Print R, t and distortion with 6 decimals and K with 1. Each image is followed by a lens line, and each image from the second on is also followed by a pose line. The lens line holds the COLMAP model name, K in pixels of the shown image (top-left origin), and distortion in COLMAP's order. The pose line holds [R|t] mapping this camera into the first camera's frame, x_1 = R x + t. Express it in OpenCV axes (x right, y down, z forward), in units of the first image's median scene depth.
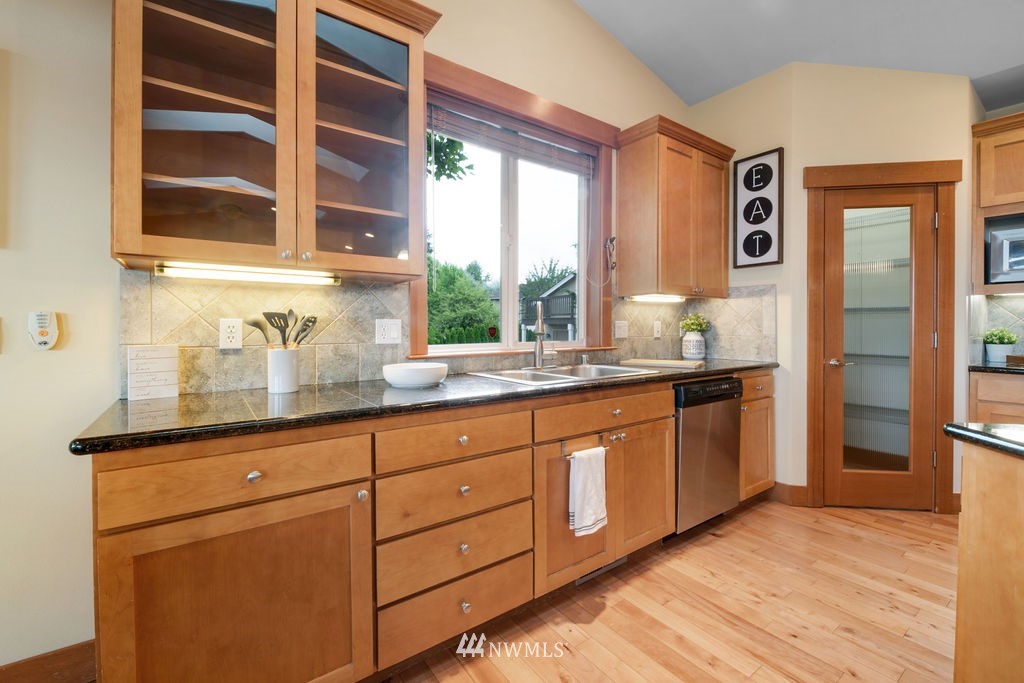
lens RADIAL K [[419.0, 0, 536.4], [0, 419.0, 329.3], [0, 0, 1]] dist [-0.001659, -0.002260]
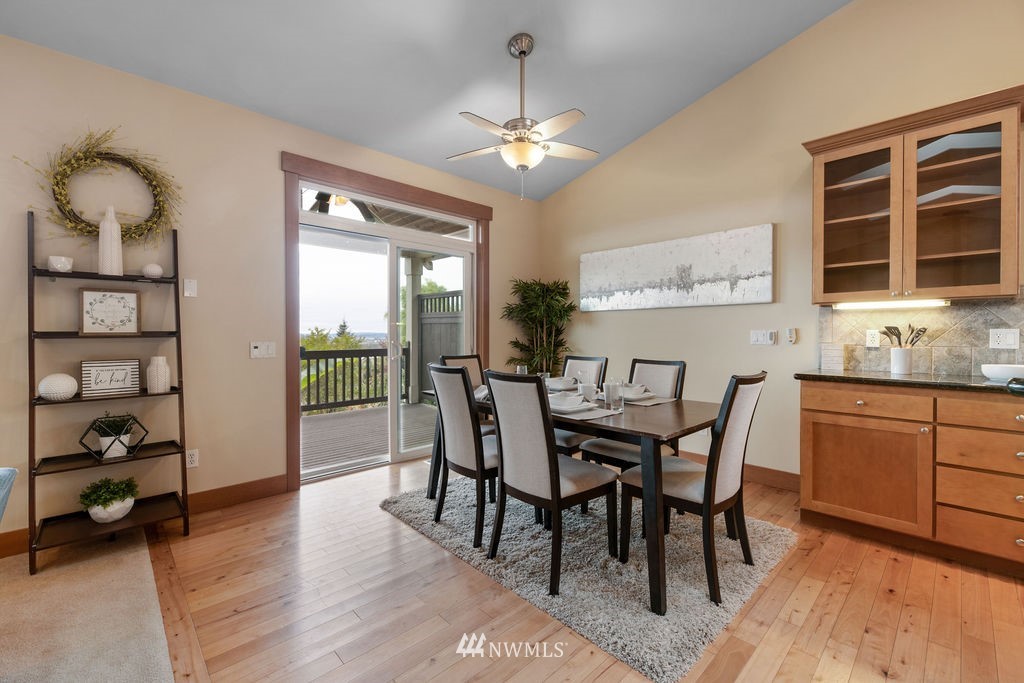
lens RADIAL K [[428.5, 0, 521.8], [0, 428.5, 336.3], [0, 0, 1]] dist [0.000685, -0.001358]
pose [[0.102525, 0.004216, -0.994722, 0.623471], [-0.010159, 0.999943, 0.003191, 0.007032], [0.994679, 0.009778, 0.102562, -0.450613]]
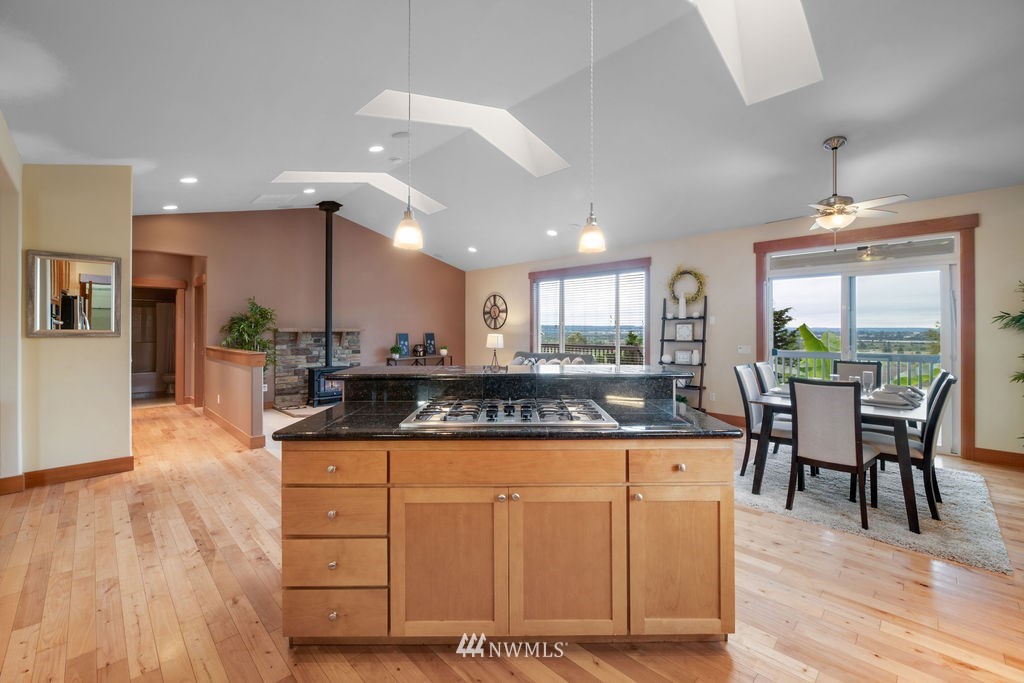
lens RADIAL K [[419.0, 0, 509.3], [0, 419.0, 332.1], [0, 0, 1]] dist [-0.001659, -0.002260]
pose [[-0.994391, 0.000720, -0.105764, 0.864485], [-0.000718, 0.999908, 0.013562, -0.071994], [0.105764, 0.013562, -0.994299, 1.165520]]
